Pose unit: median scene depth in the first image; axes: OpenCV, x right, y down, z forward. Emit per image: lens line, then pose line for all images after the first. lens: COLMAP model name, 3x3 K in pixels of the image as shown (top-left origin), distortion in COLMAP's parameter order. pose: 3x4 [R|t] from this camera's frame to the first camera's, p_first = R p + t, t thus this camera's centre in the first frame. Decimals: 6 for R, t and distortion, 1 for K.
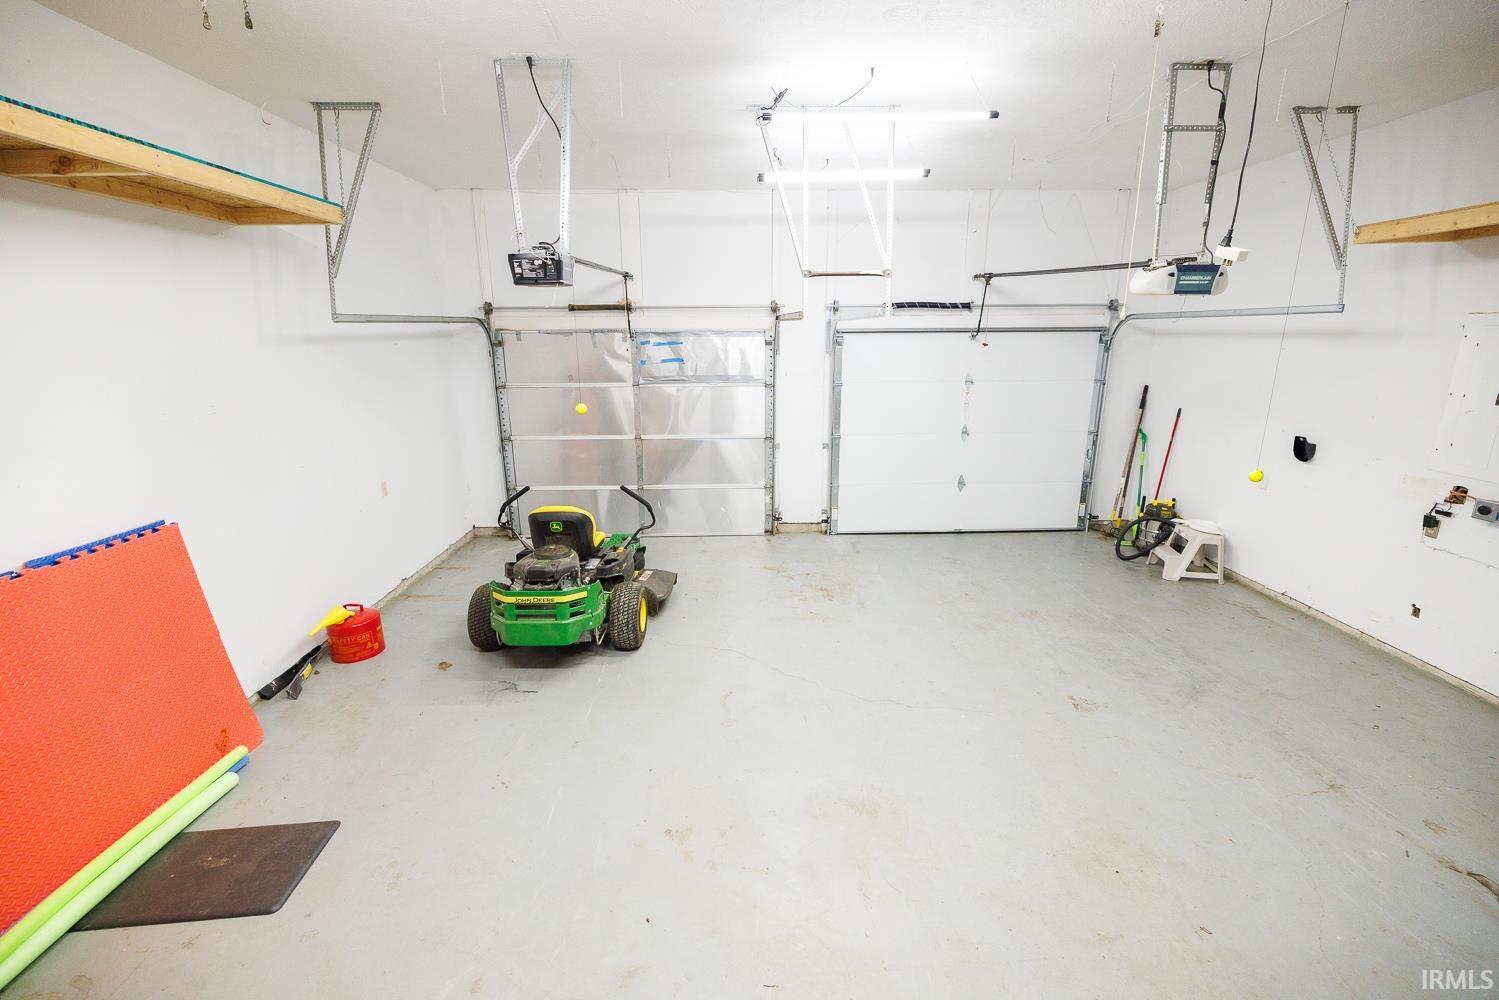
lens RADIAL K [[625.1, 0, 751.7], [0, 625.1, 491.3], [0, 0, 1]] dist [0.000571, -0.000224]
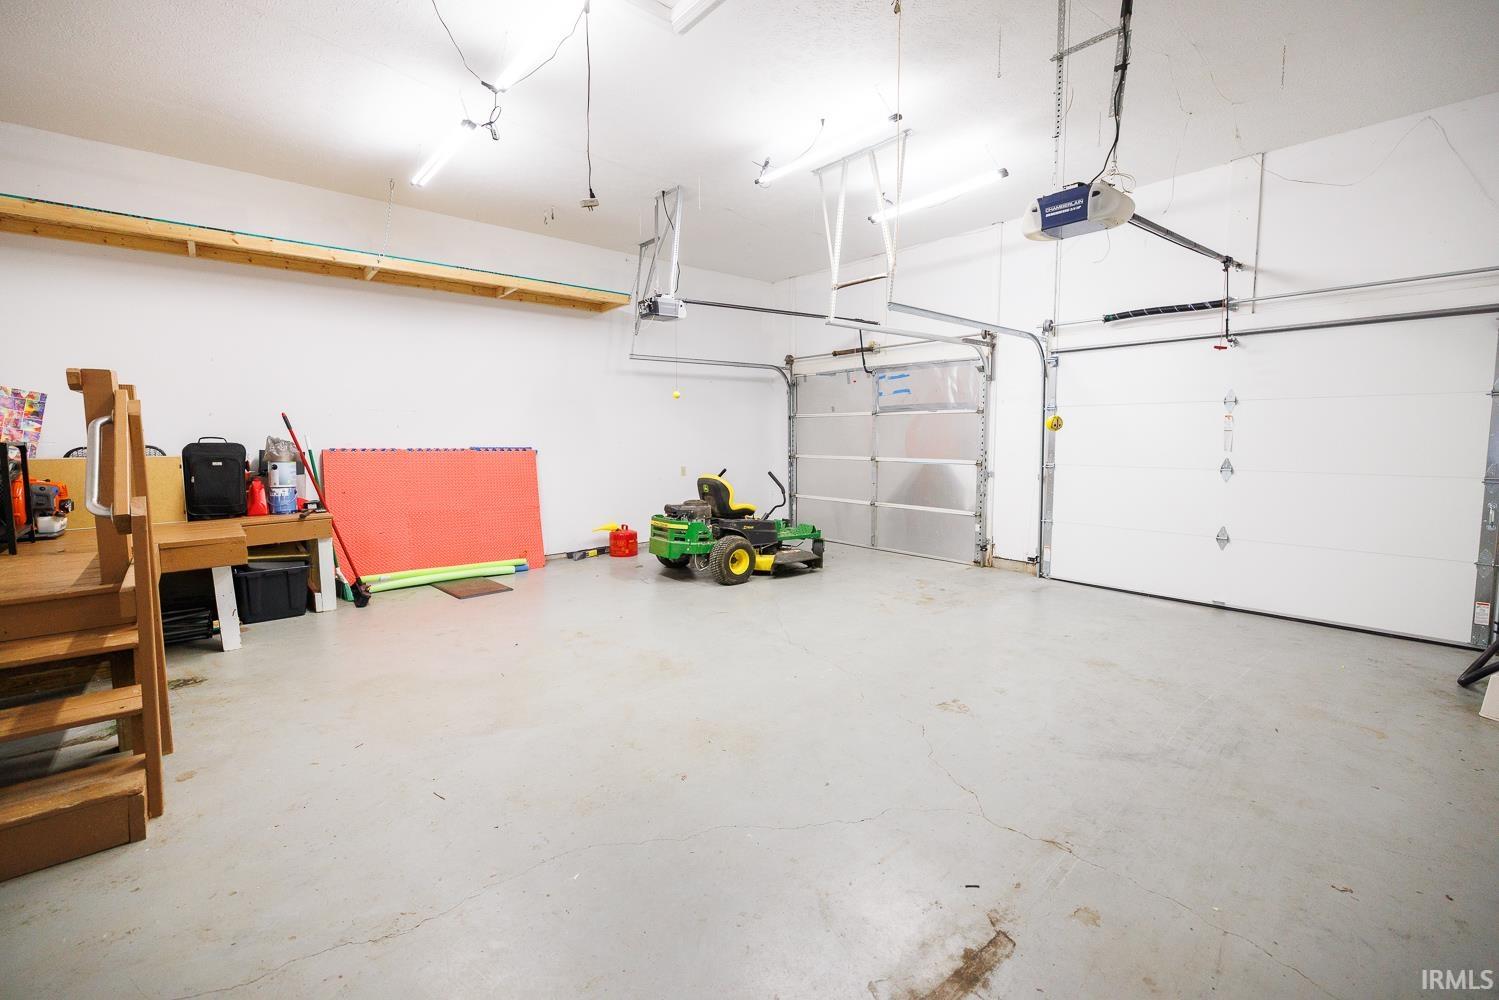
lens RADIAL K [[625.1, 0, 748.4], [0, 625.1, 497.2], [0, 0, 1]] dist [0.000571, -0.000224]
pose [[0.638165, 0.081756, -0.765546, 0.586752], [-0.189214, 0.980503, -0.053018, 0.092169], [0.746286, 0.178687, 0.641192, 0.104952]]
